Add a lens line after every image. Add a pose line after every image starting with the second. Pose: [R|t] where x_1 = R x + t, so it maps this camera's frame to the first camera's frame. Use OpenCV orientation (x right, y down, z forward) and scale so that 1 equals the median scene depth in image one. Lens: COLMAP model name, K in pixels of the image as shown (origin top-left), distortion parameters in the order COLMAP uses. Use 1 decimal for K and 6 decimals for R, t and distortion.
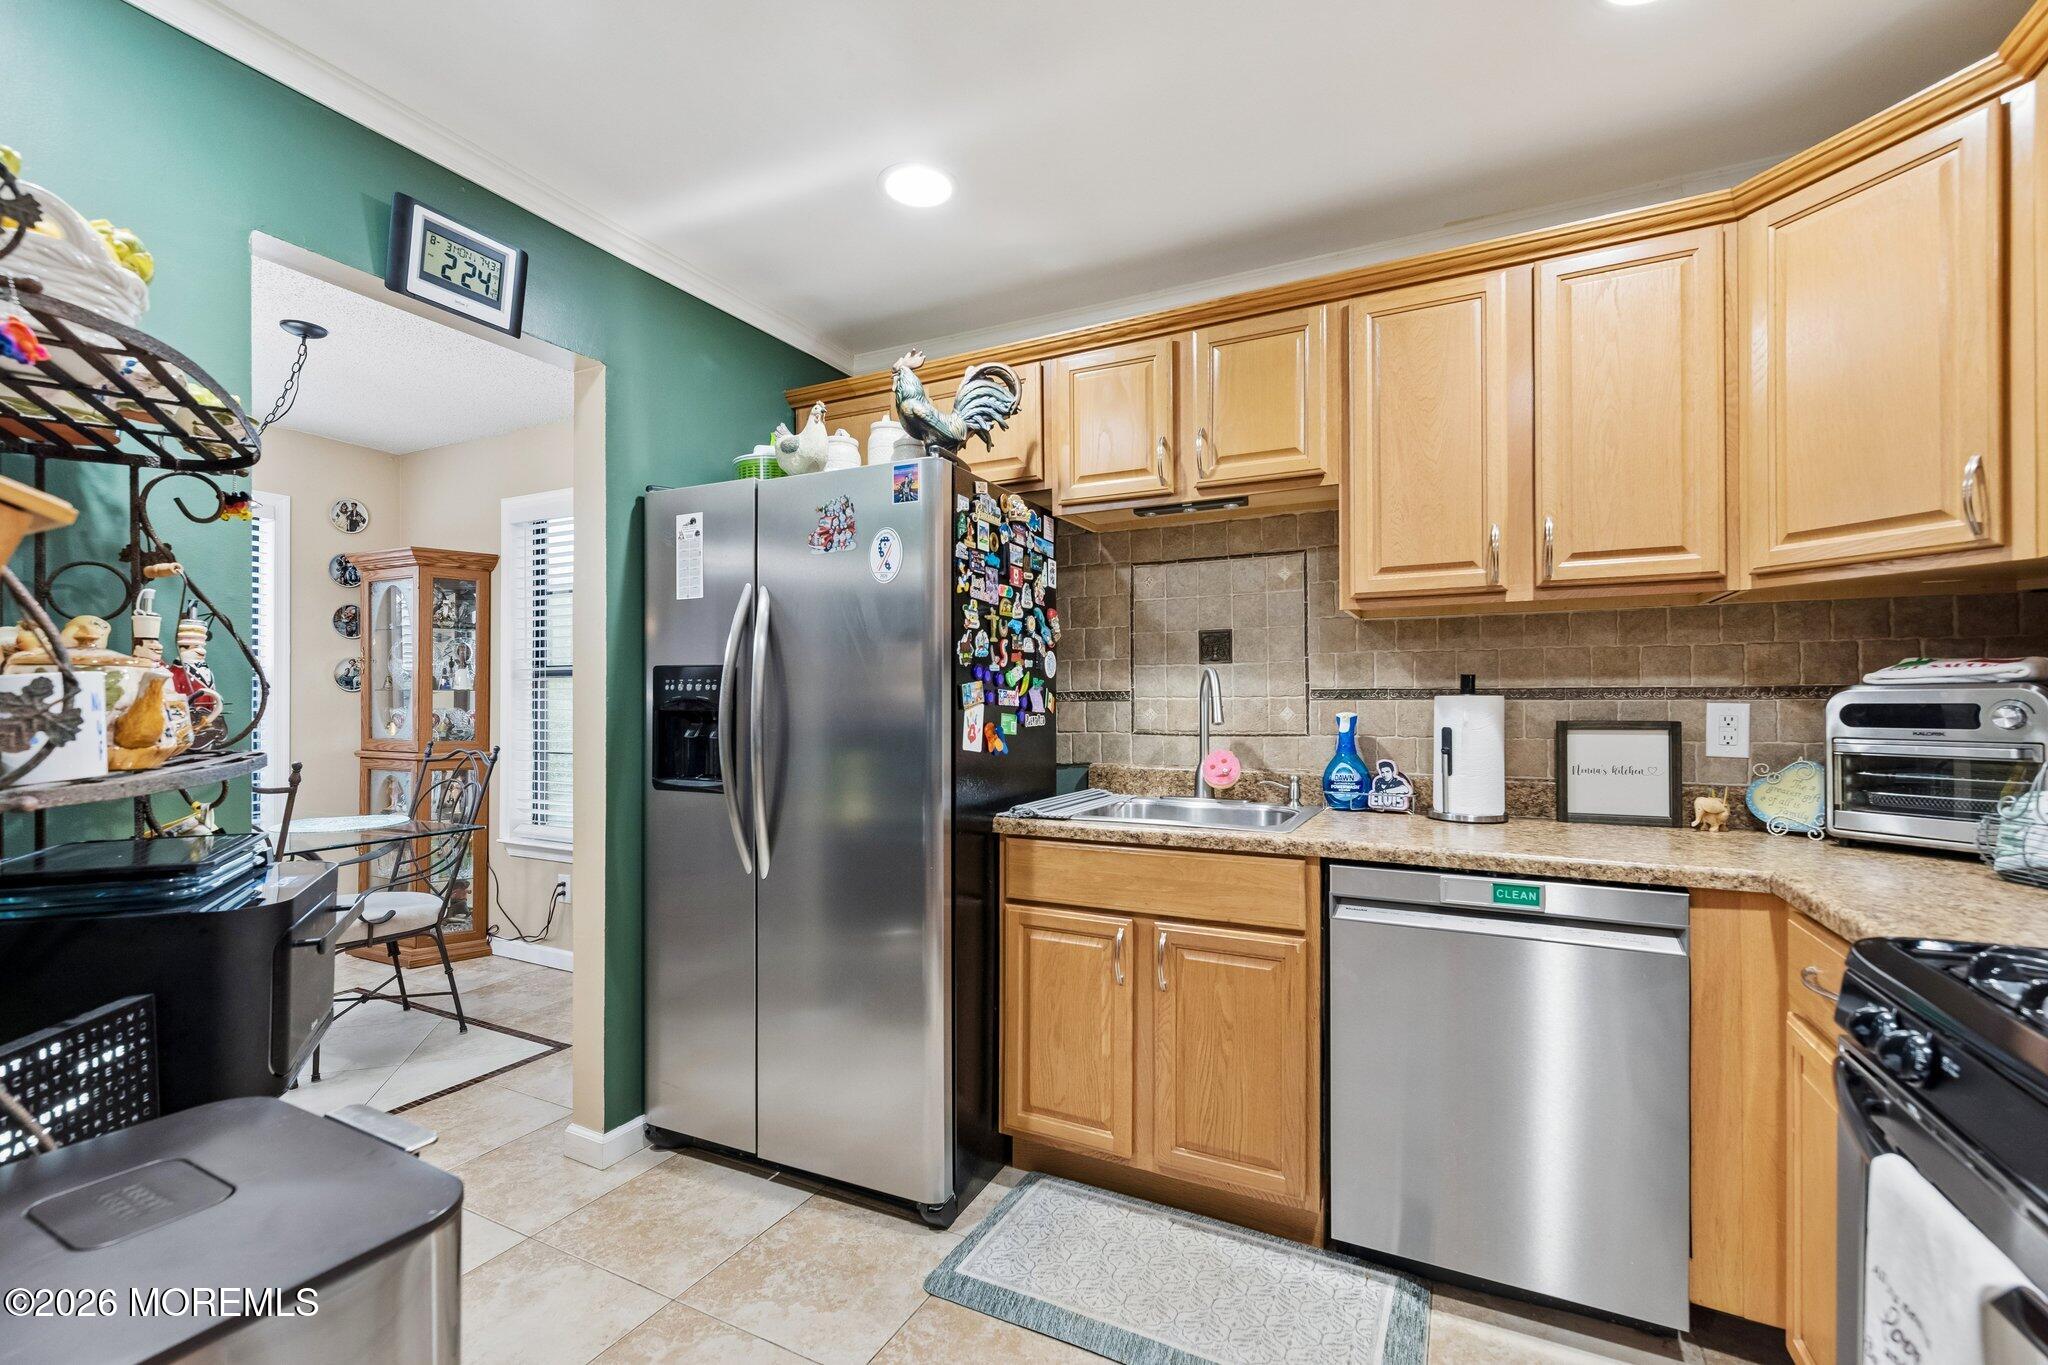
lens RADIAL K [[900.7, 0, 1020.3], [0, 900.7, 693.0], [0, 0, 1]] dist [0.001992, -0.000581]
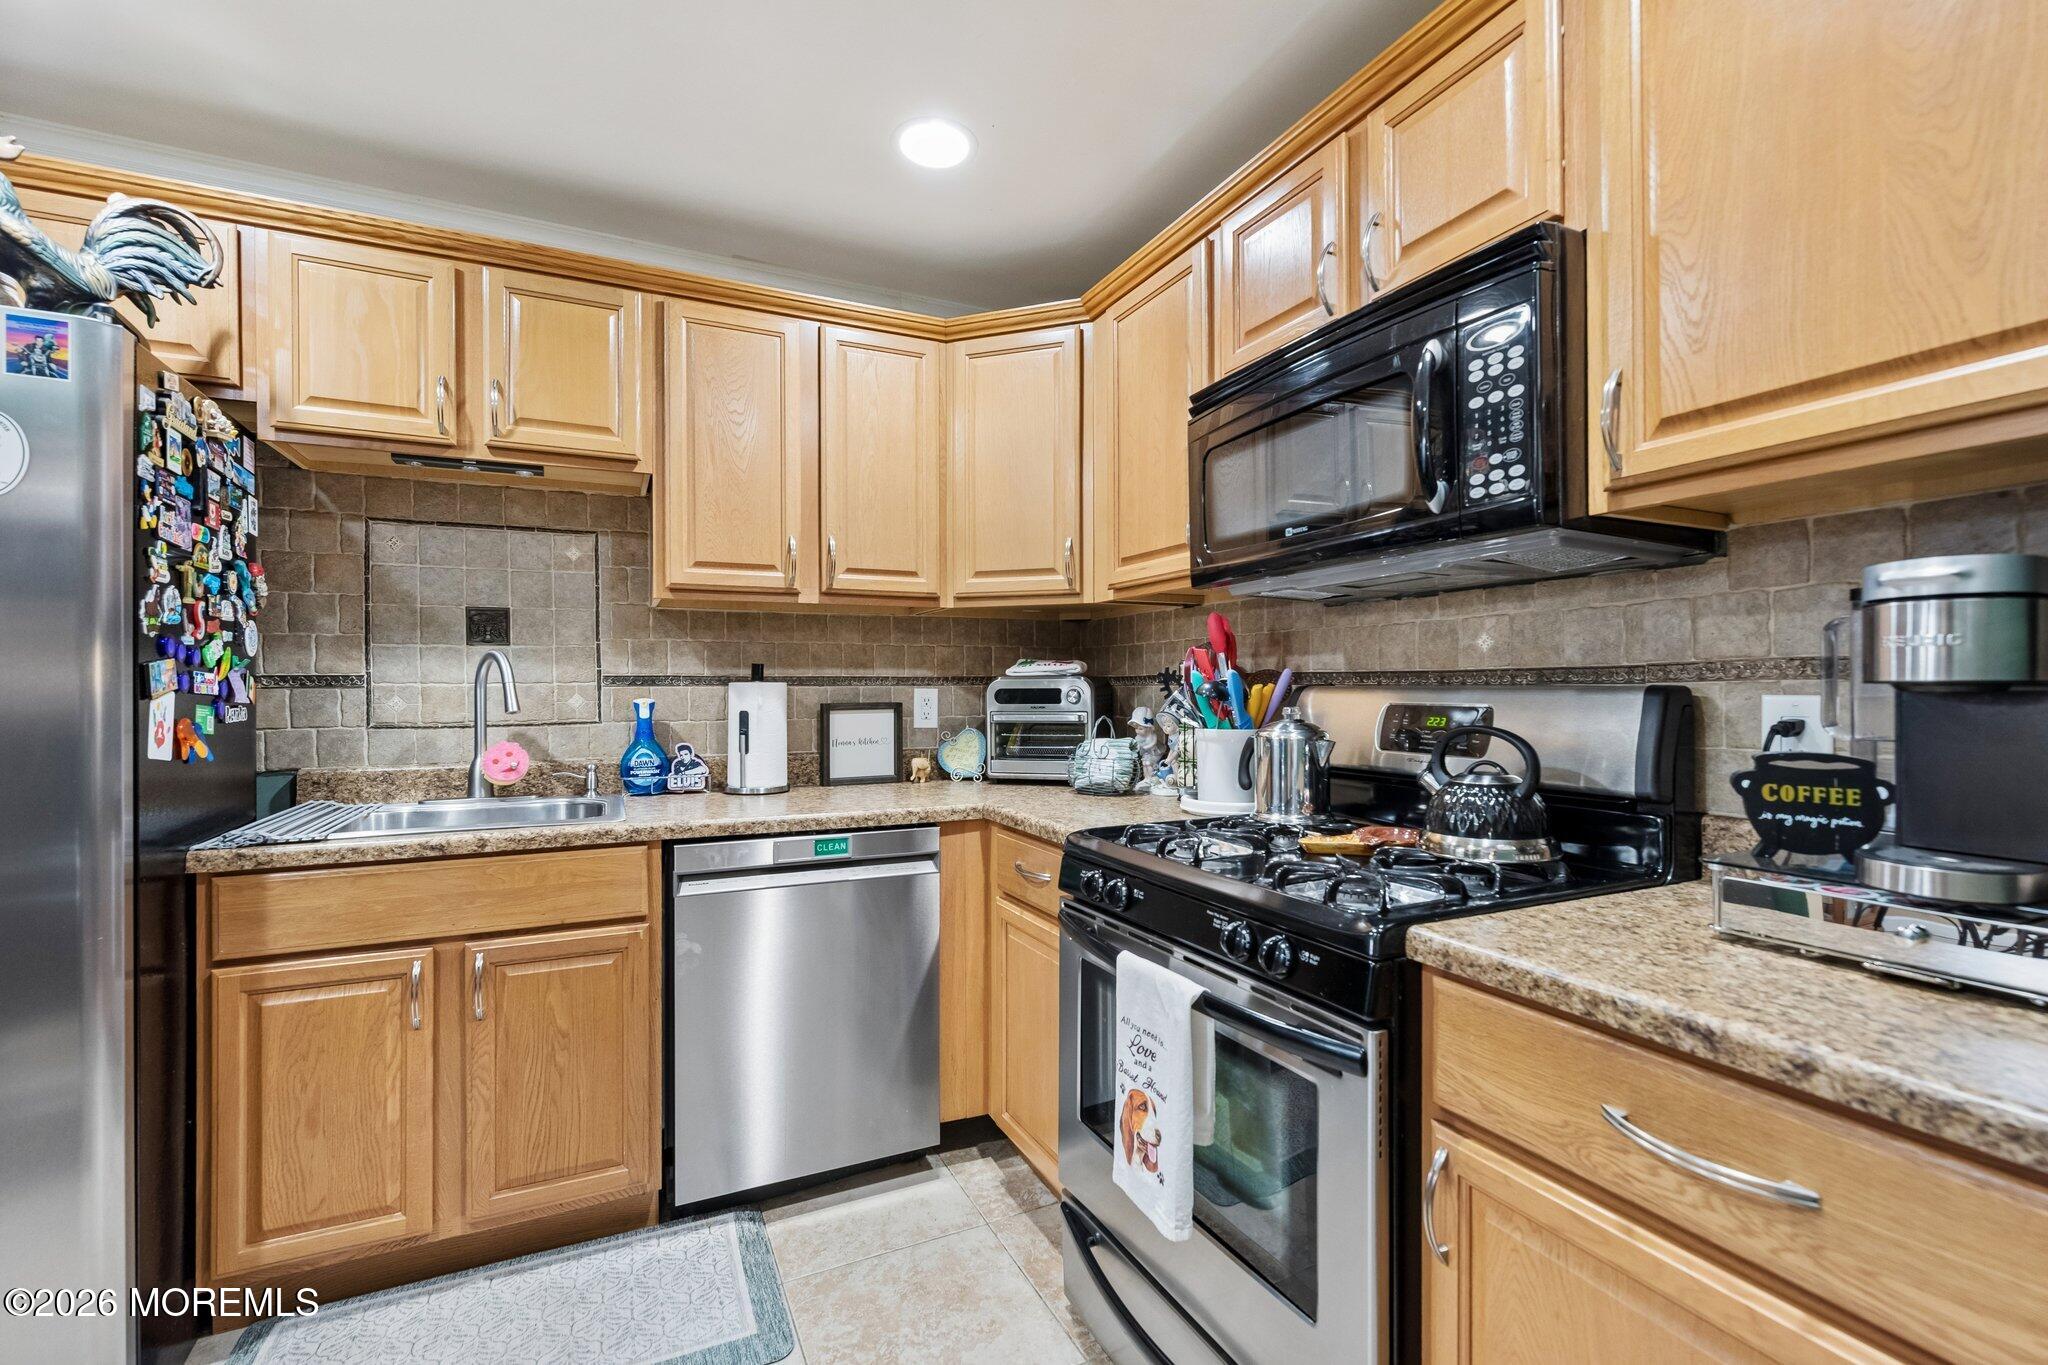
lens RADIAL K [[900.7, 0, 1027.1], [0, 900.7, 683.6], [0, 0, 1]] dist [0.001992, -0.000581]
pose [[0.599632, 0.002856, 0.800271, -0.214203], [-0.005298, 0.999986, 0.000401, 0.002228], [-0.800259, -0.004480, 0.599638, 0.052807]]
